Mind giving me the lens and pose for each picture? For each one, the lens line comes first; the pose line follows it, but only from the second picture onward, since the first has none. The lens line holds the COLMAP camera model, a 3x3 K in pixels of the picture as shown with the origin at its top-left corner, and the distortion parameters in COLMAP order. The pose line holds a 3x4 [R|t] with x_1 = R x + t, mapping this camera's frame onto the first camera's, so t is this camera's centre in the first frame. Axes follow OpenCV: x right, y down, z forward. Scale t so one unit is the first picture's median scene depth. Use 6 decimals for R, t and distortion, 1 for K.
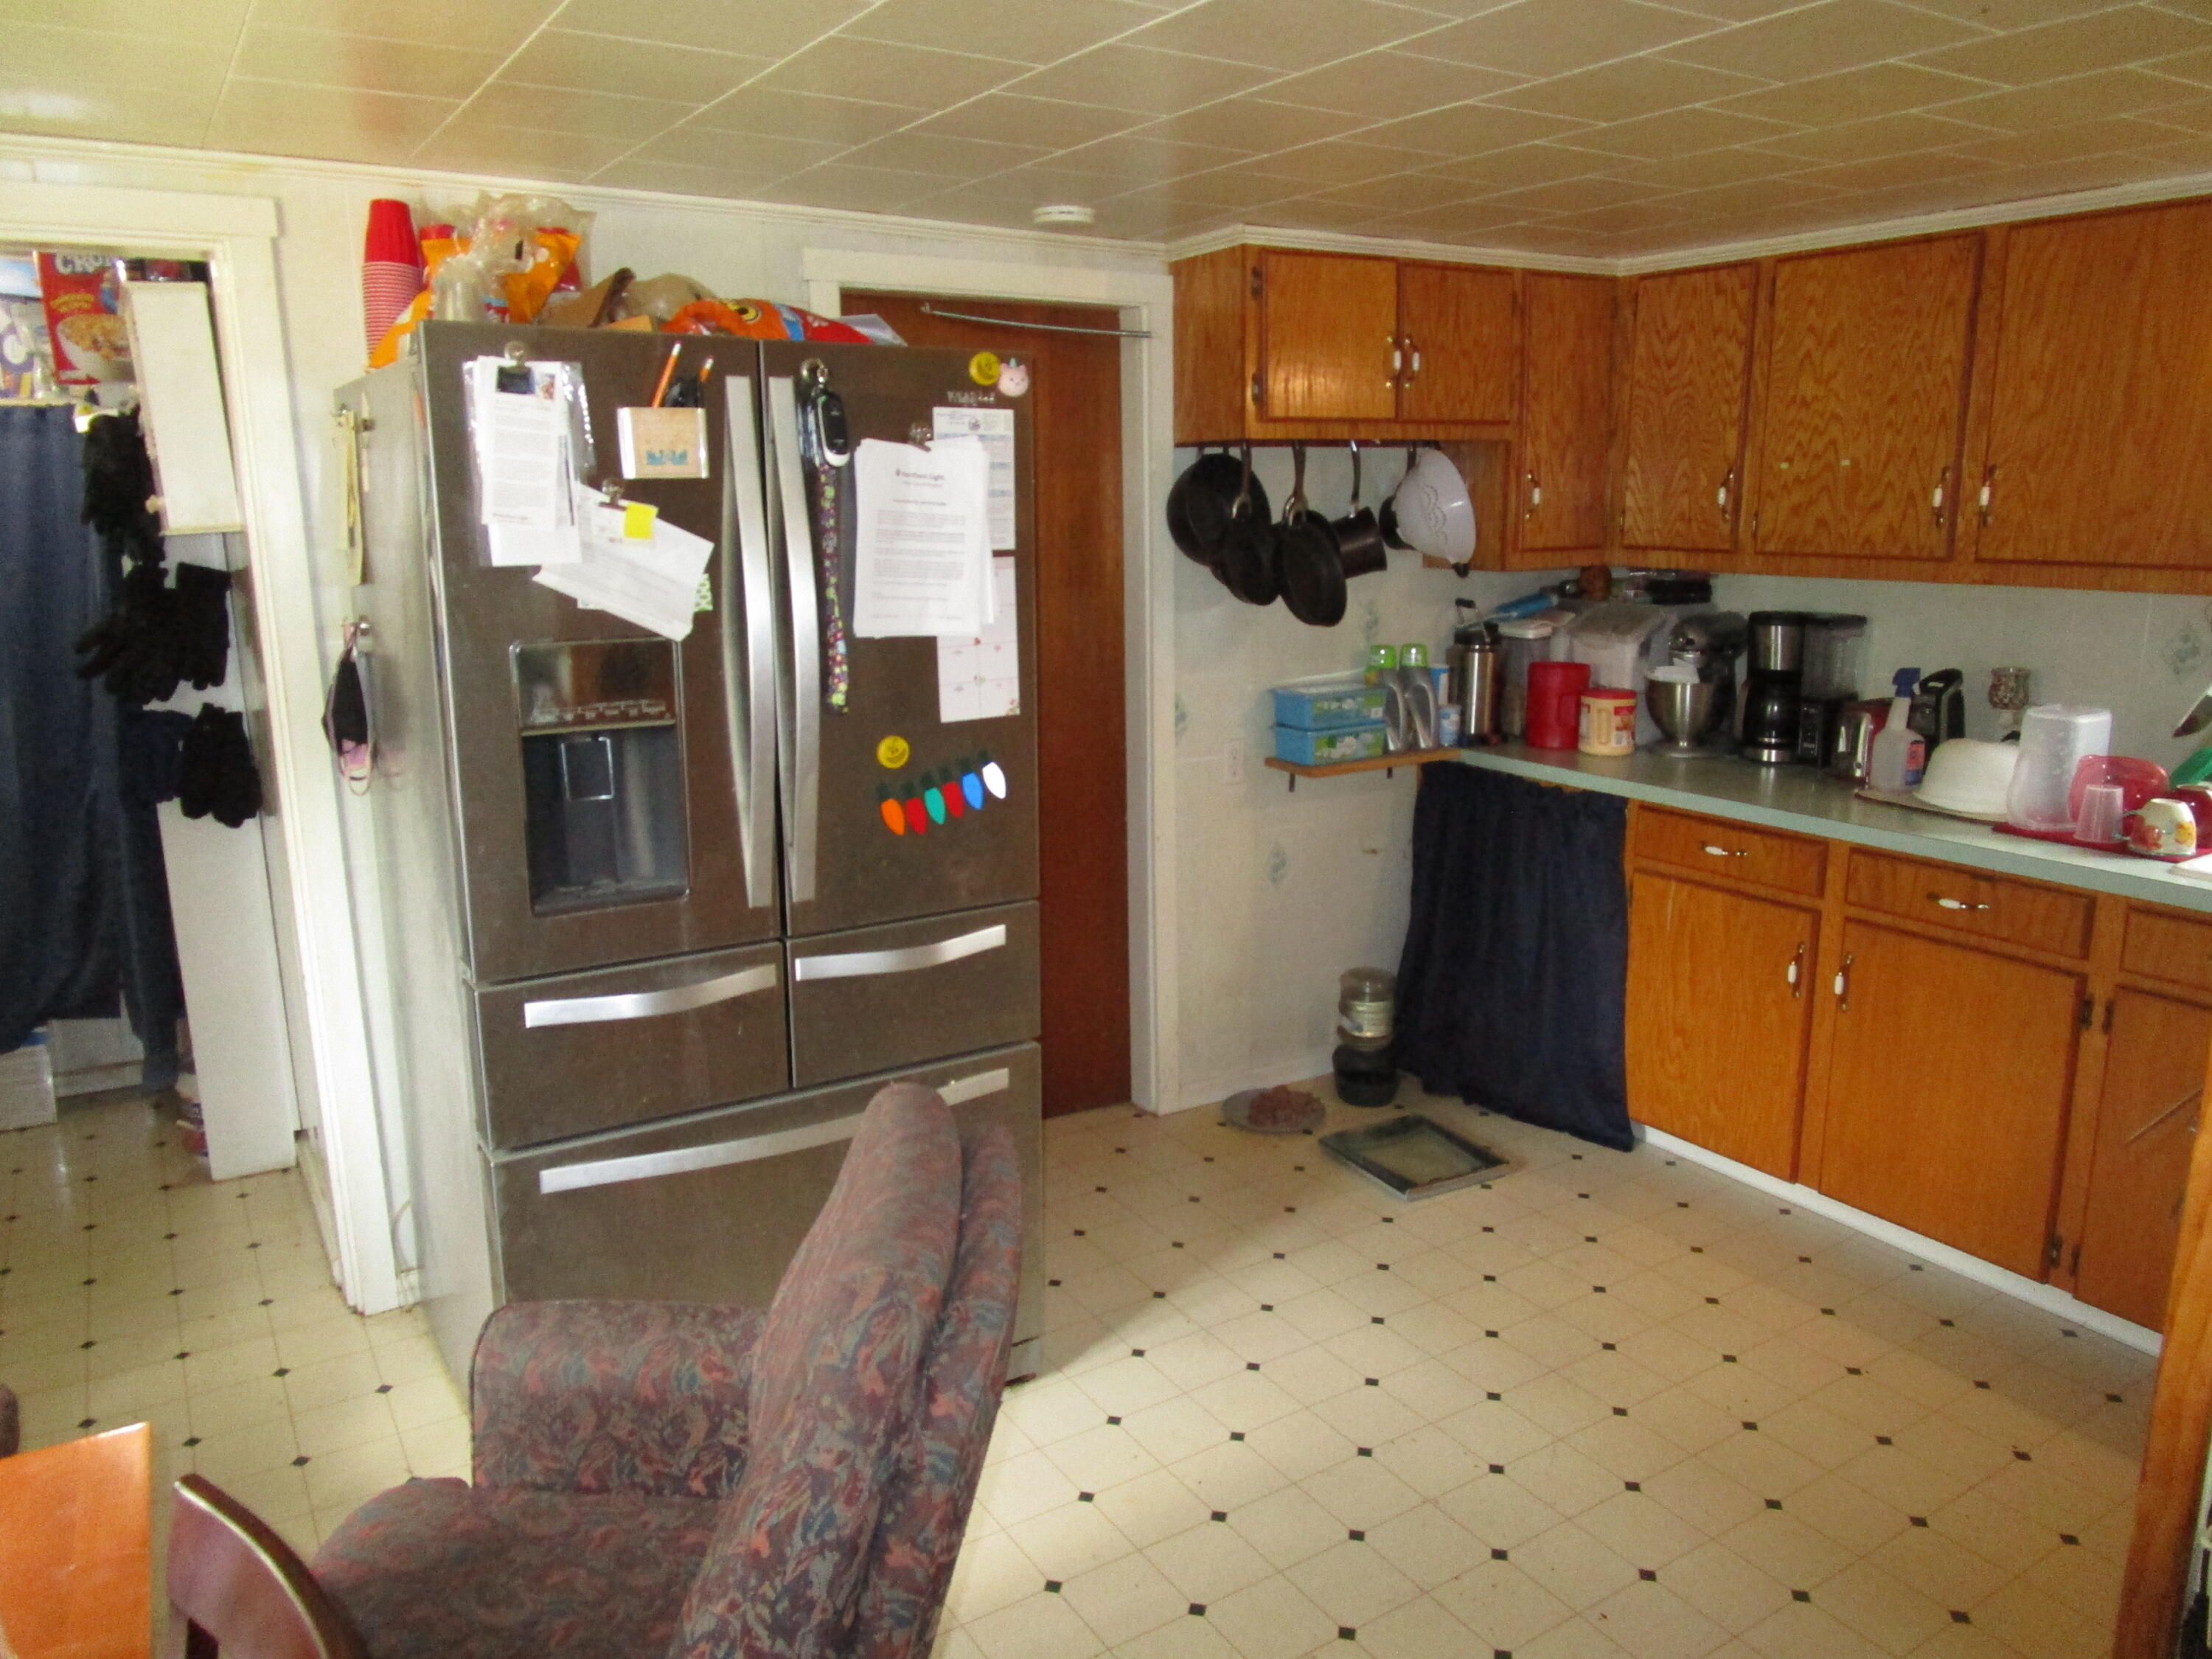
lens RADIAL K [[1596.7, 0, 1109.2], [0, 1596.7, 830.6], [0, 0, 1]] dist [-0.011379, -0.002028]
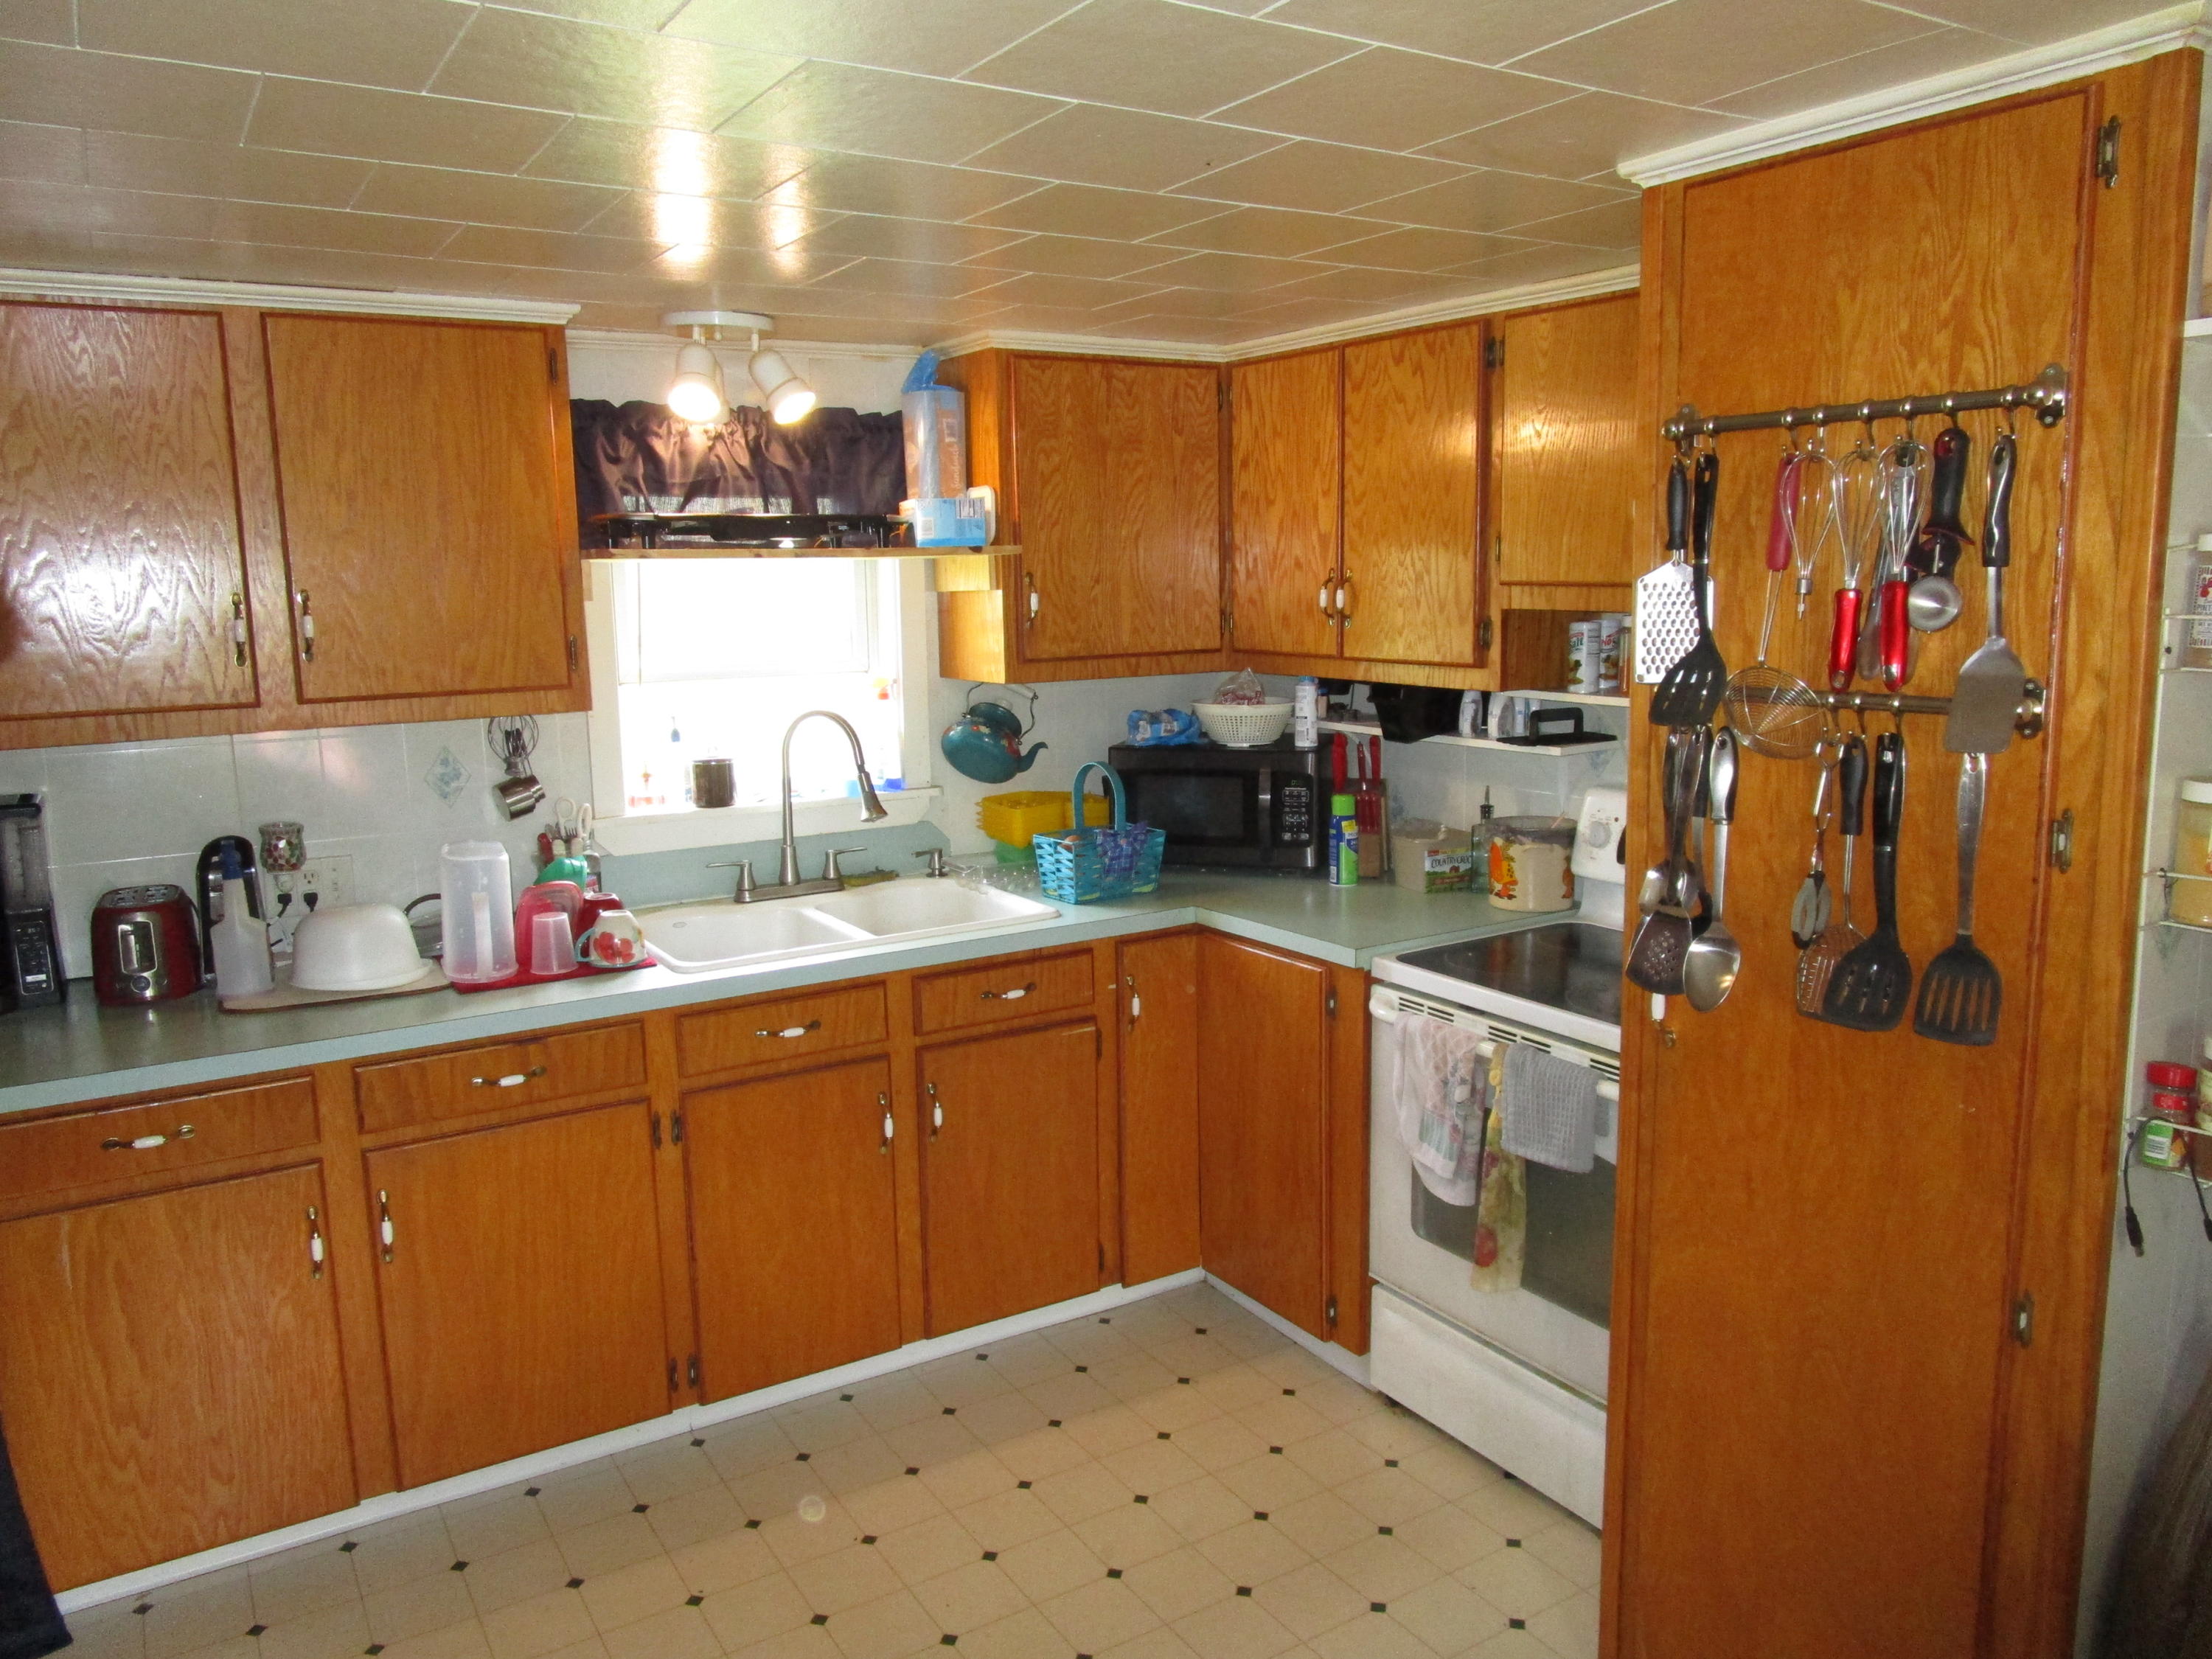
lens RADIAL K [[1596.7, 0, 1109.2], [0, 1596.7, 830.6], [0, 0, 1]] dist [-0.011379, -0.002028]
pose [[0.008274, -0.152559, 0.988260, -0.311337], [0.229707, 0.962155, 0.146606, -0.136554], [-0.973225, 0.225797, 0.043005, 0.595420]]
